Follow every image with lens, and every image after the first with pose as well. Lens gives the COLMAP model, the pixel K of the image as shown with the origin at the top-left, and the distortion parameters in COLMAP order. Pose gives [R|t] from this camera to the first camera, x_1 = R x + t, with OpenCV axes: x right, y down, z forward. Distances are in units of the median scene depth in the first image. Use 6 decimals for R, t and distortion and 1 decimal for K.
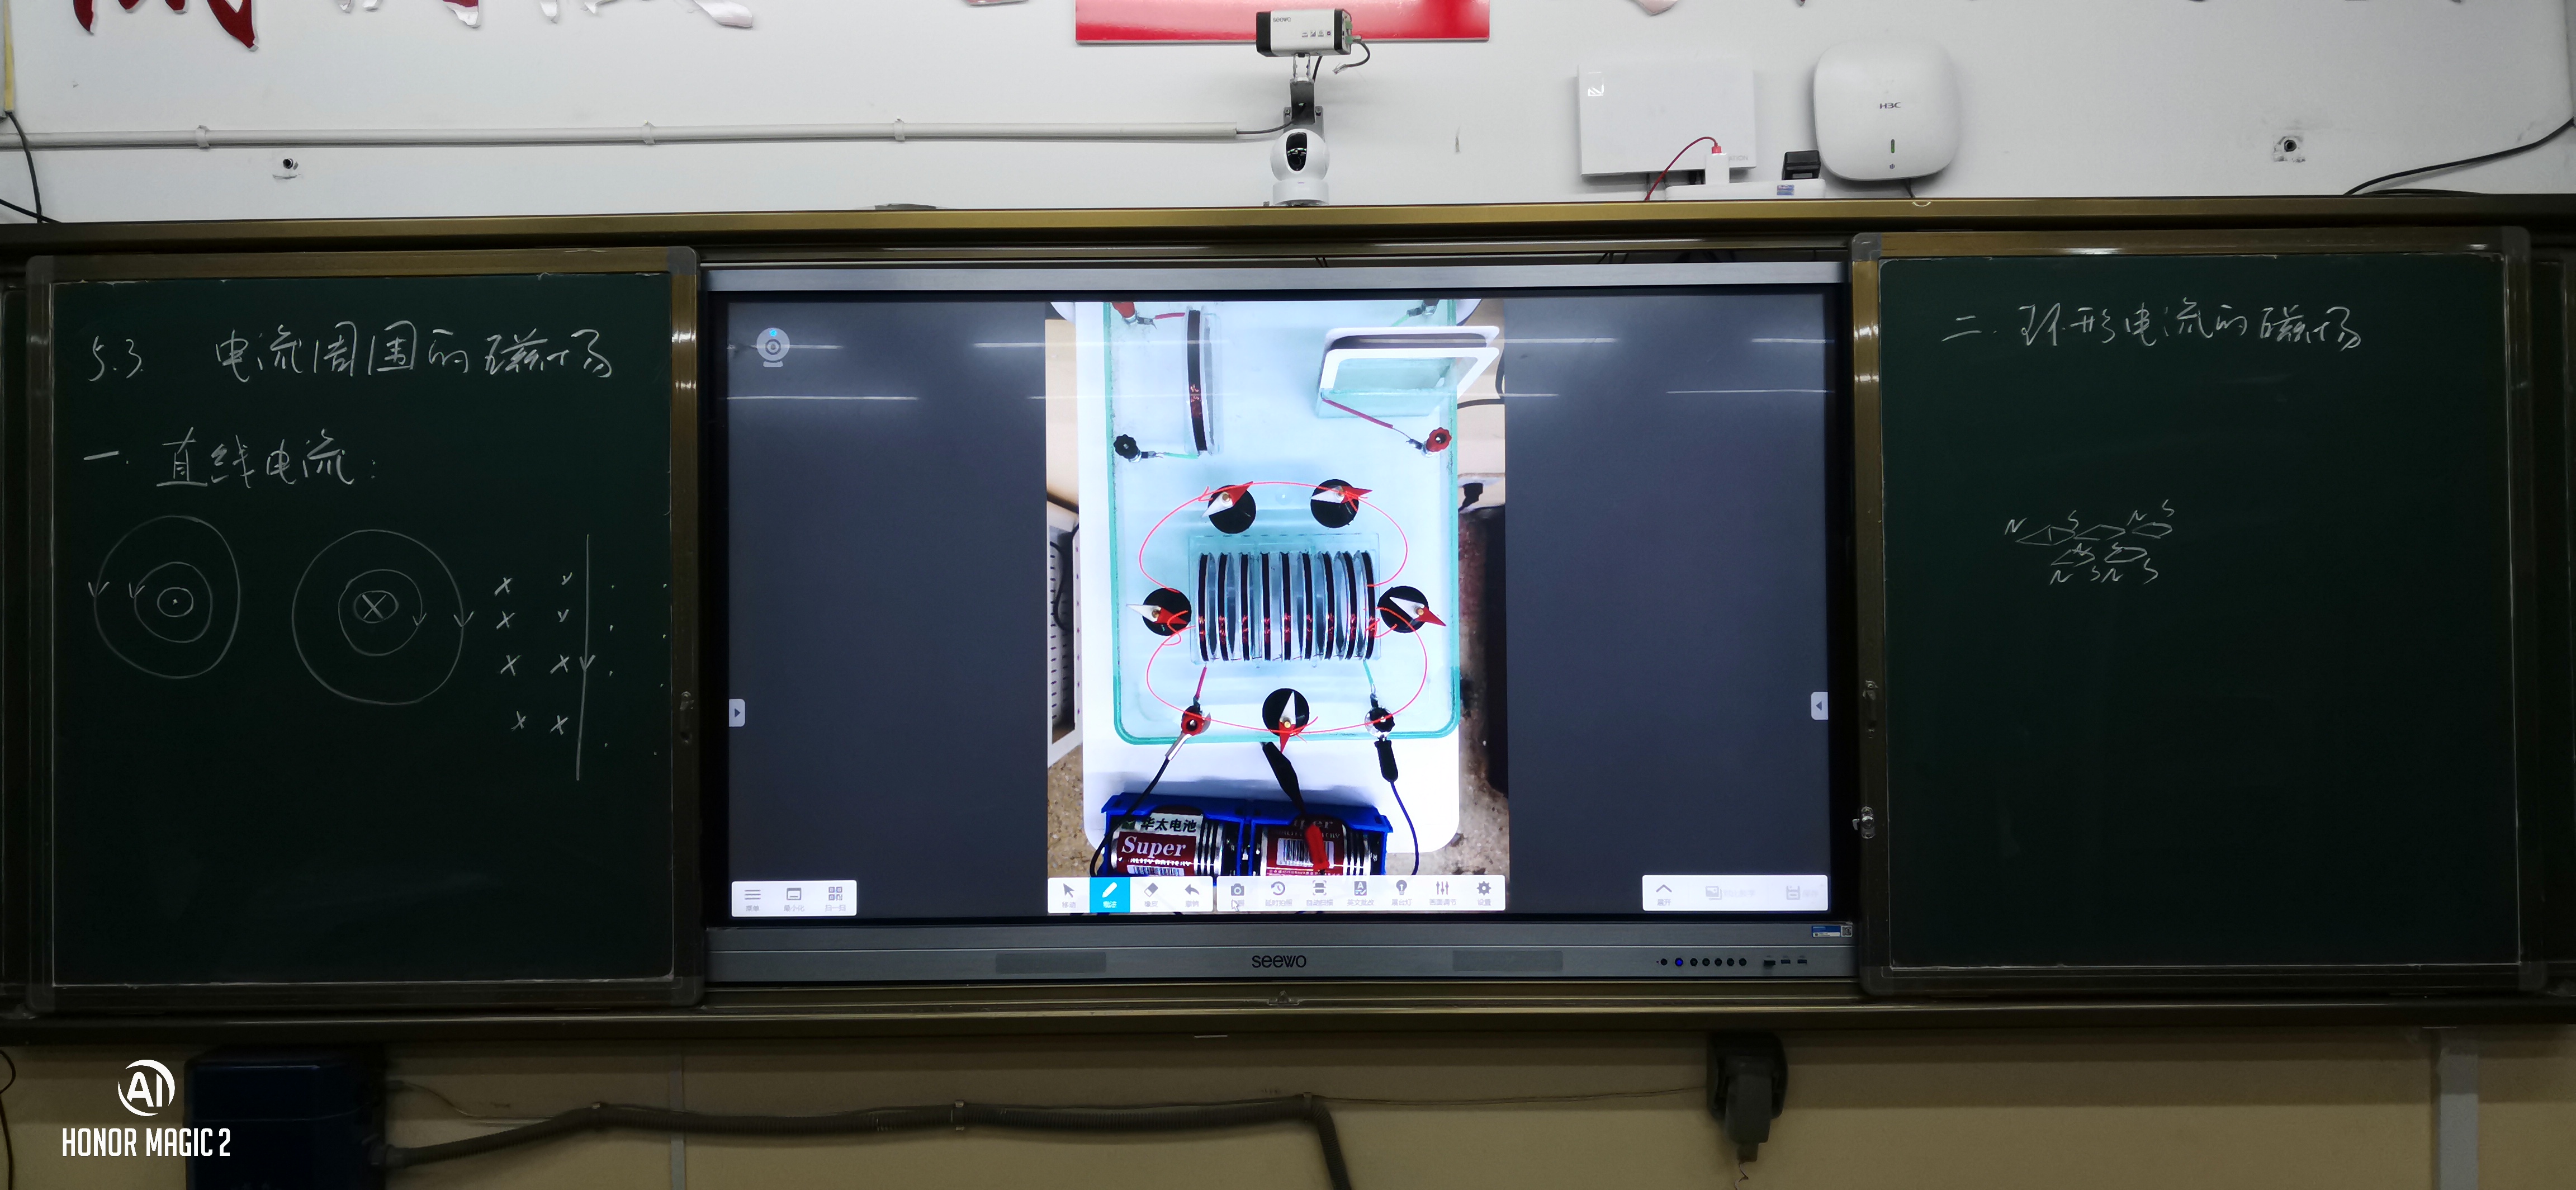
lens RADIAL K [[2007.3, 0, 1346.1], [0, 2007.3, 577.4], [0, 0, 1]] dist [0.056405, -0.078391]
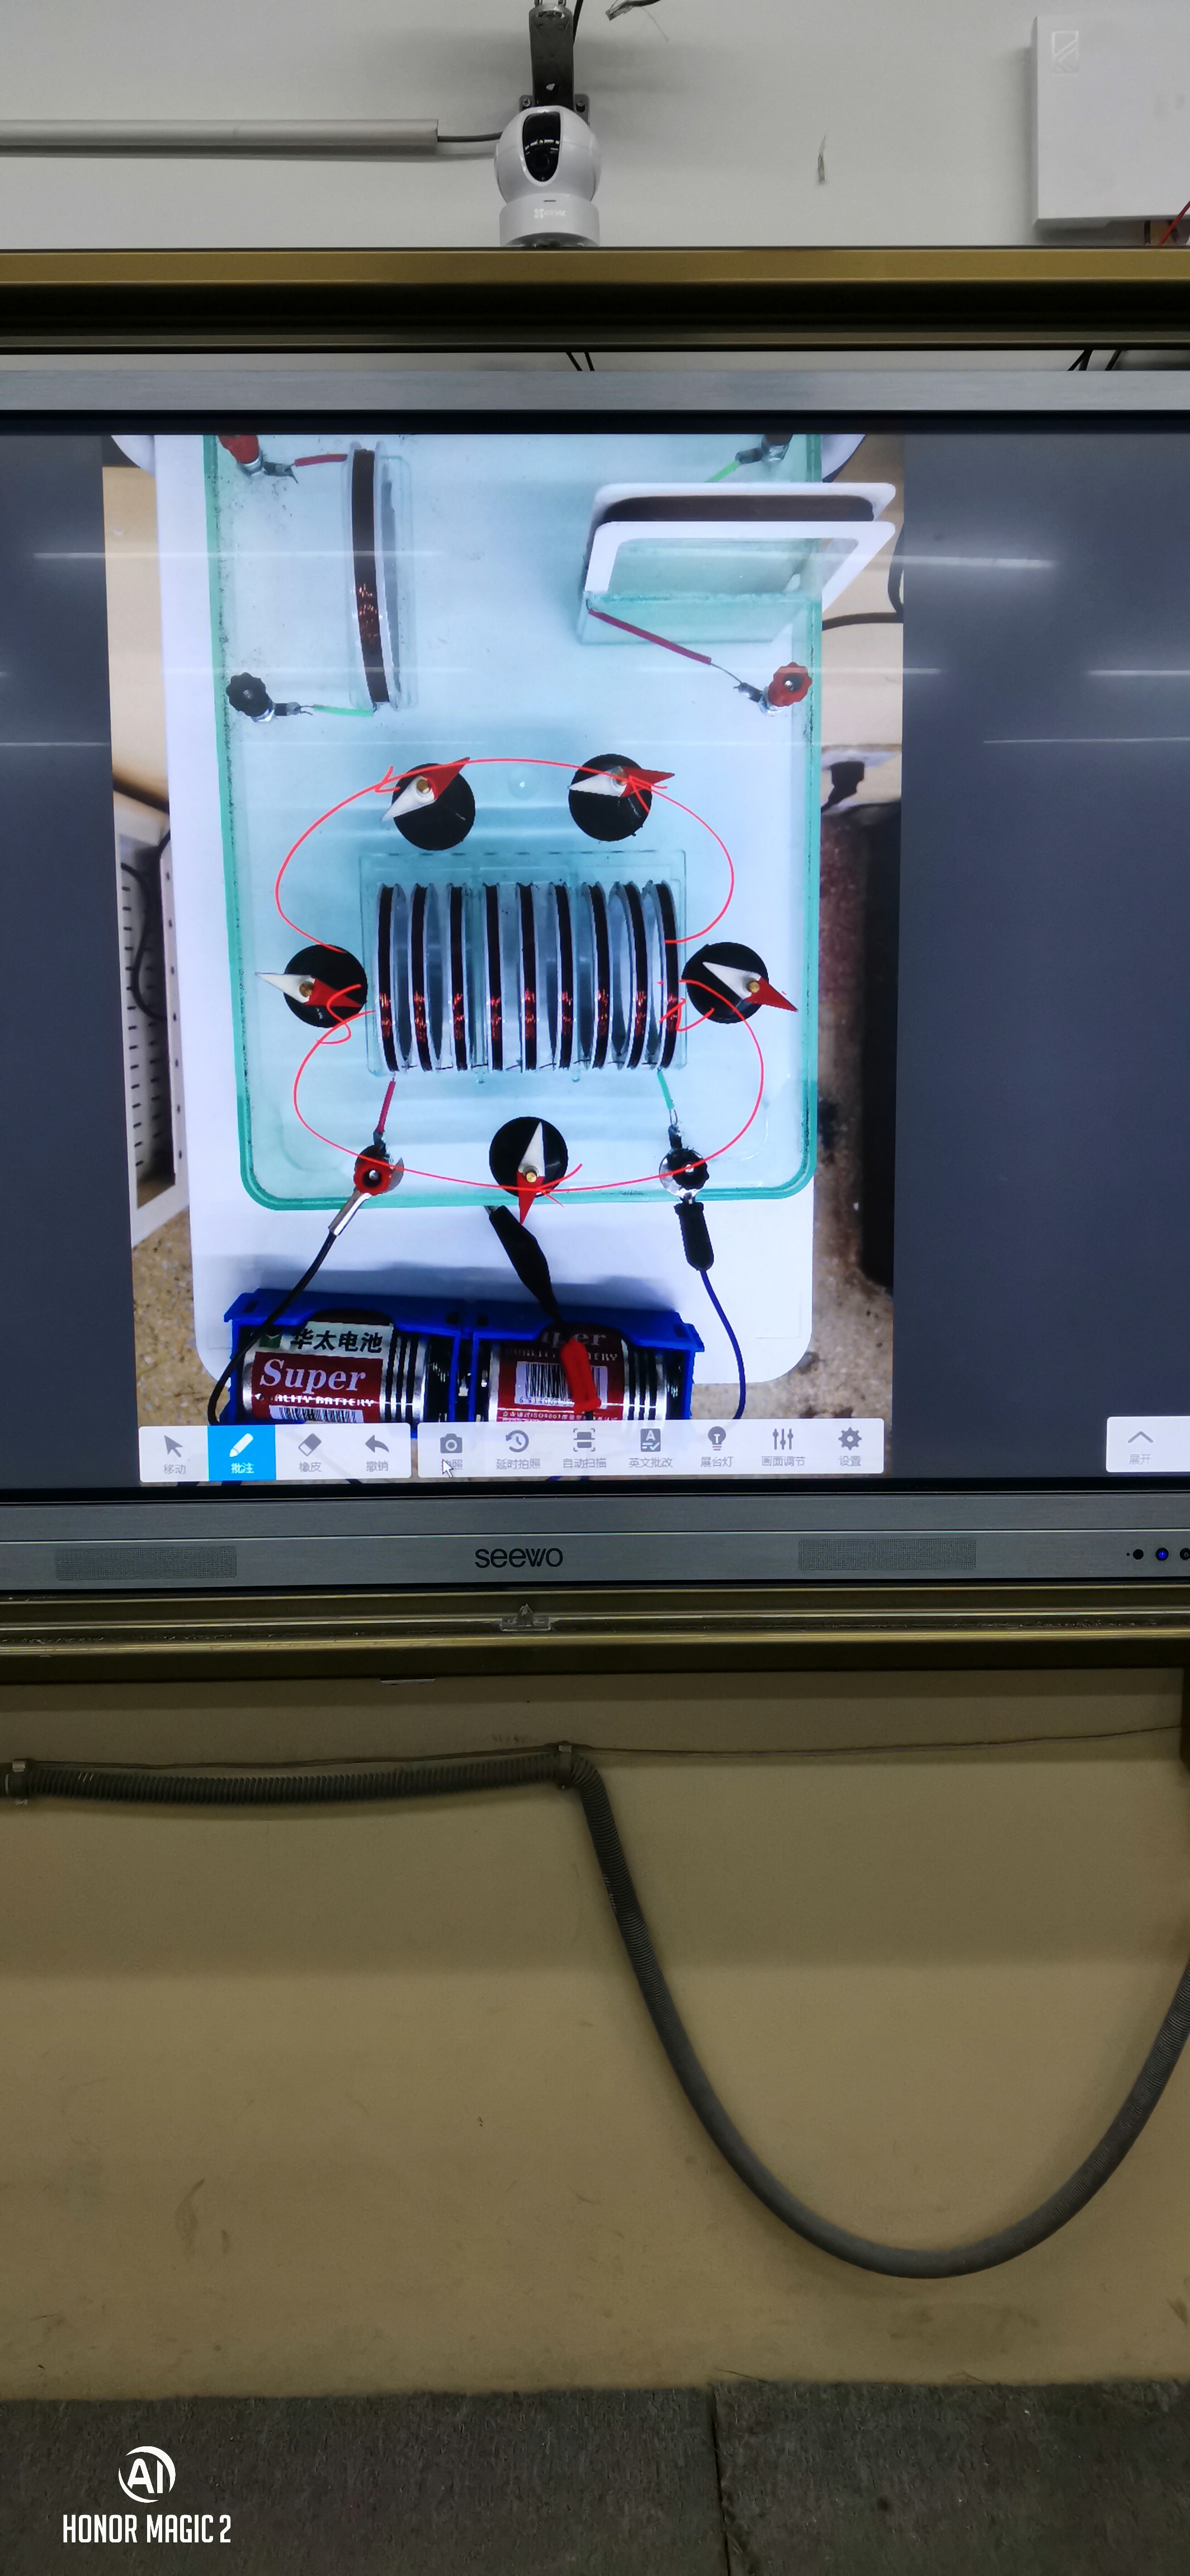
lens RADIAL K [[2007.3, 0, 604.7], [0, 2007.3, 1286.3], [0, 0, 1]] dist [0.056405, -0.078391]
pose [[0.999912, -0.000854, 0.013255, -0.015109], [-0.001324, 0.986556, 0.163419, 0.007412], [-0.013216, -0.163422, 0.986468, 0.400136]]
